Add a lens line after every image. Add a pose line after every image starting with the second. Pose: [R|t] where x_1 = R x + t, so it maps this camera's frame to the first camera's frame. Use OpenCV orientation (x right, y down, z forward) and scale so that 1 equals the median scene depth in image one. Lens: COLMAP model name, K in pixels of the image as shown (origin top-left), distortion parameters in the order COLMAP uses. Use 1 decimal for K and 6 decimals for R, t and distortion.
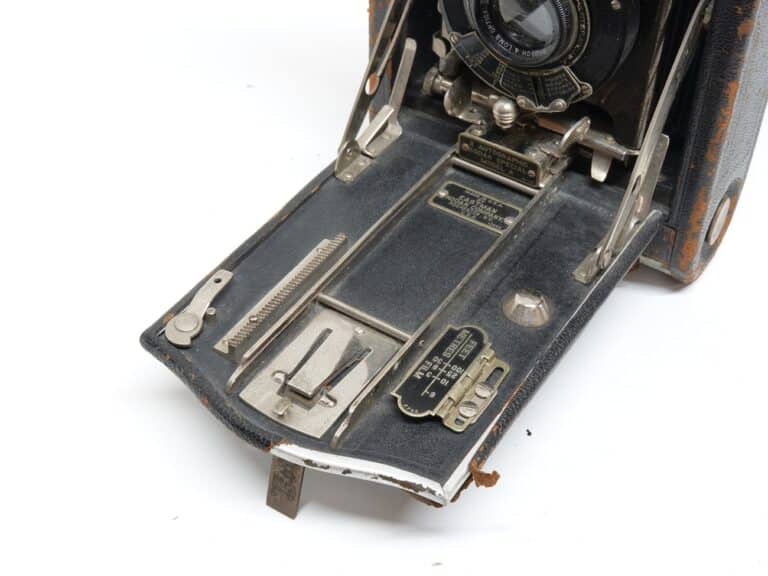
lens RADIAL K [[1198.5, 0, 384.0], [0, 1198.5, 288.0], [0, 0, 1]] dist [-0.026443, -0.085868]
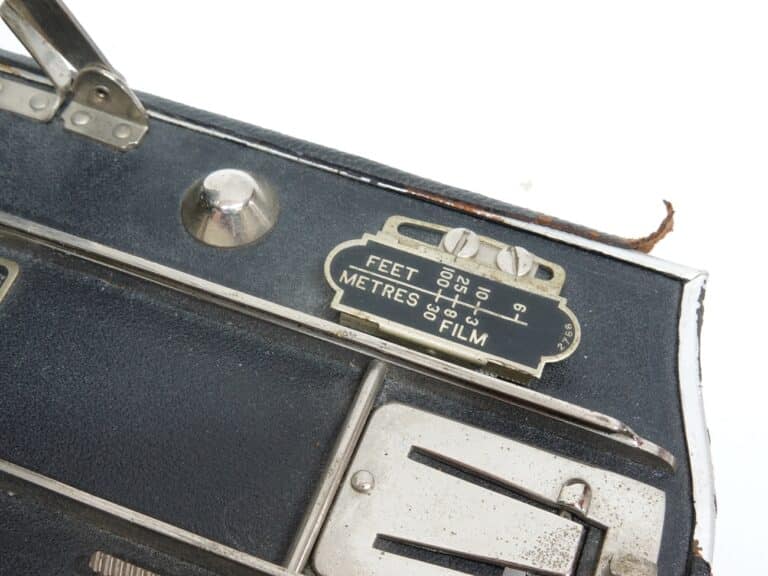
lens RADIAL K [[1198.5, 0, 384.0], [0, 1198.5, 288.0], [0, 0, 1]] dist [-0.026443, -0.085868]
pose [[-0.203415, -0.848527, 0.488492, -0.195698], [0.682995, 0.234507, 0.691755, -0.315682], [-0.701527, 0.474351, 0.531837, 0.741422]]
